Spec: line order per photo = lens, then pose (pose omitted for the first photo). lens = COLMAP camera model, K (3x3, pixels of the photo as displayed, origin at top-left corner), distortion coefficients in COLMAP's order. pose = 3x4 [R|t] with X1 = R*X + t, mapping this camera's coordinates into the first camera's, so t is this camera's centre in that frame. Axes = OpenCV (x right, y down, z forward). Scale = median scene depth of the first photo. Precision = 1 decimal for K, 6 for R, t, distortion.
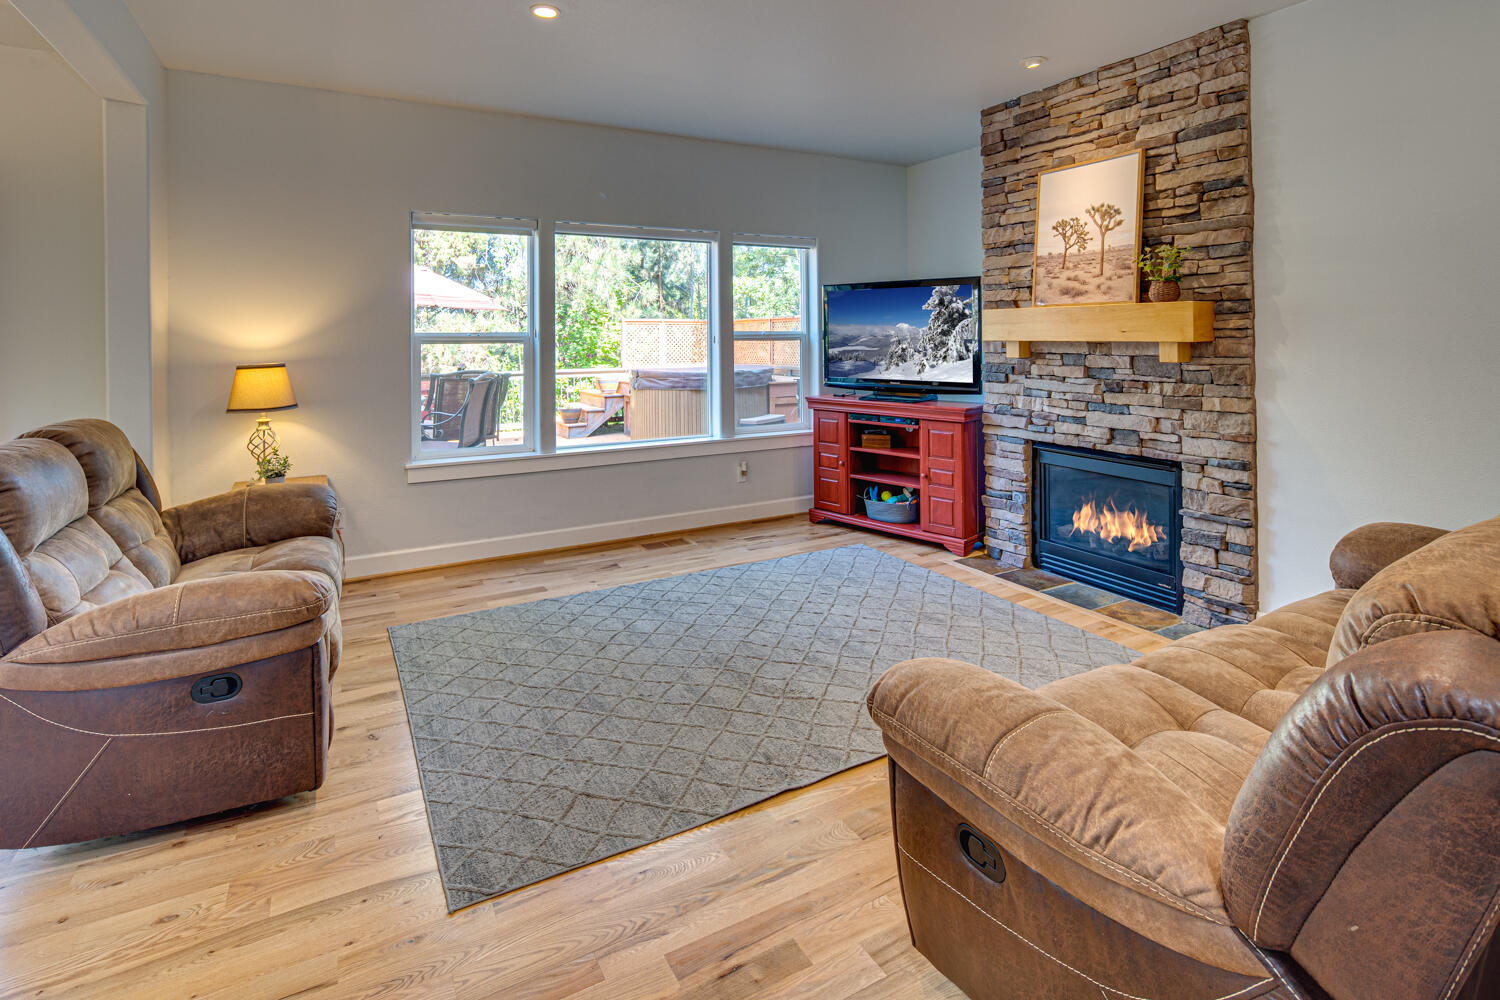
lens RADIAL K [[734.0, 0, 758.9], [0, 734.0, 334.4], [0, 0, 1]] dist [0.004576, -0.005967]
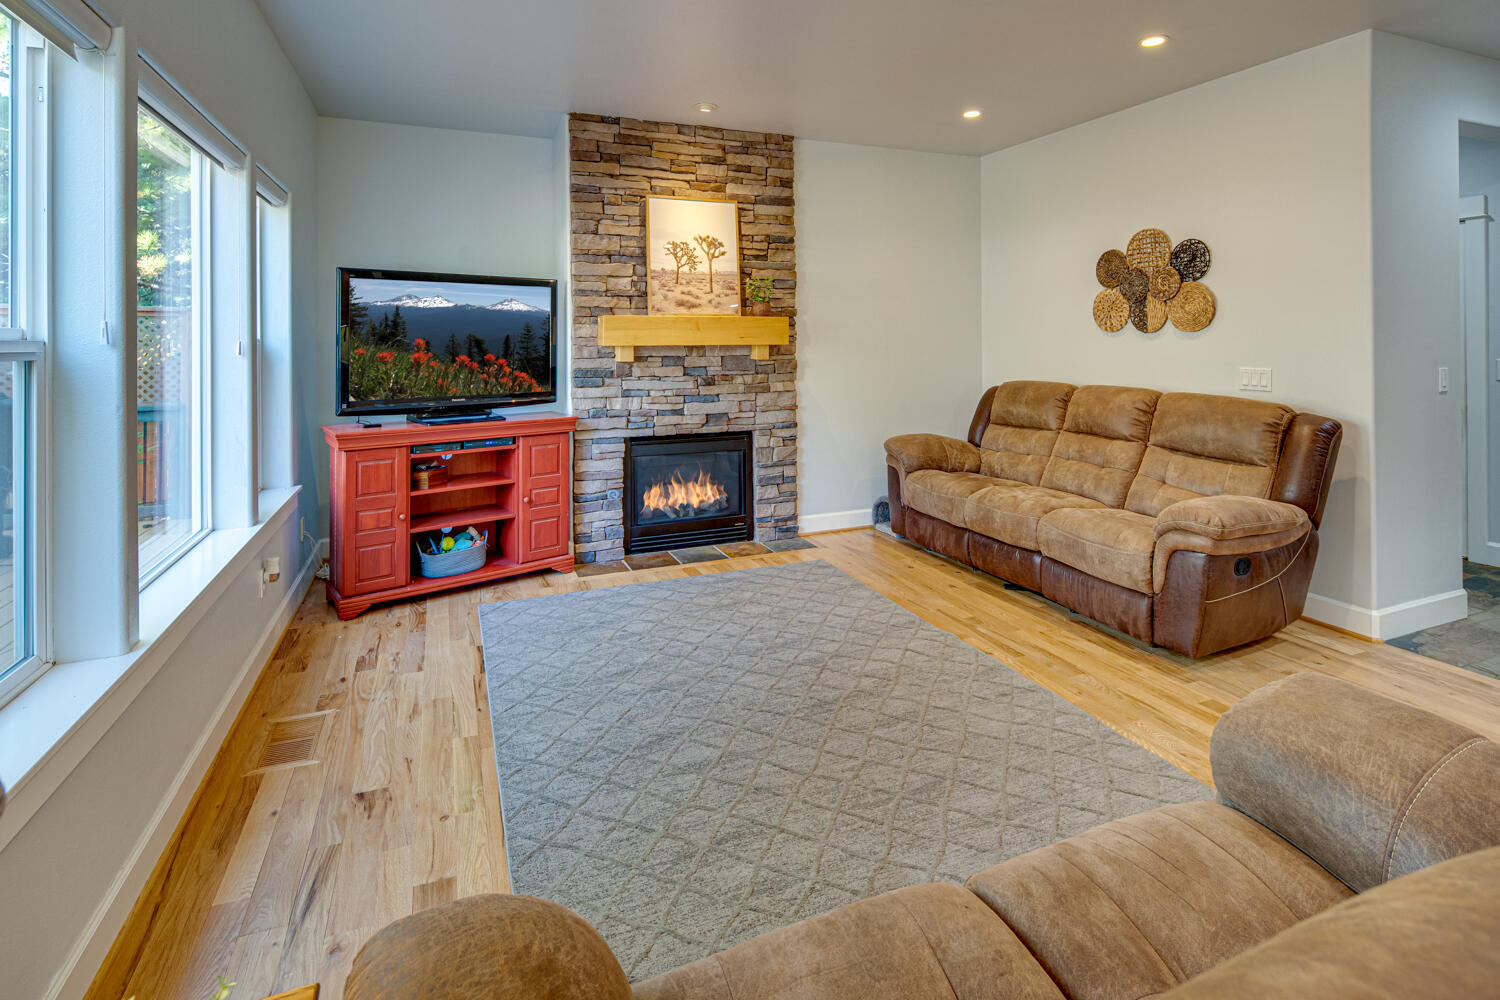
lens RADIAL K [[734.0, 0, 735.9], [0, 734.0, 333.3], [0, 0, 1]] dist [0.004576, -0.005967]
pose [[0.143710, 0.011909, 0.989548, -0.754008], [0.002264, 0.999921, -0.012363, 0.004577], [-0.989617, 0.004016, 0.143672, 0.761684]]
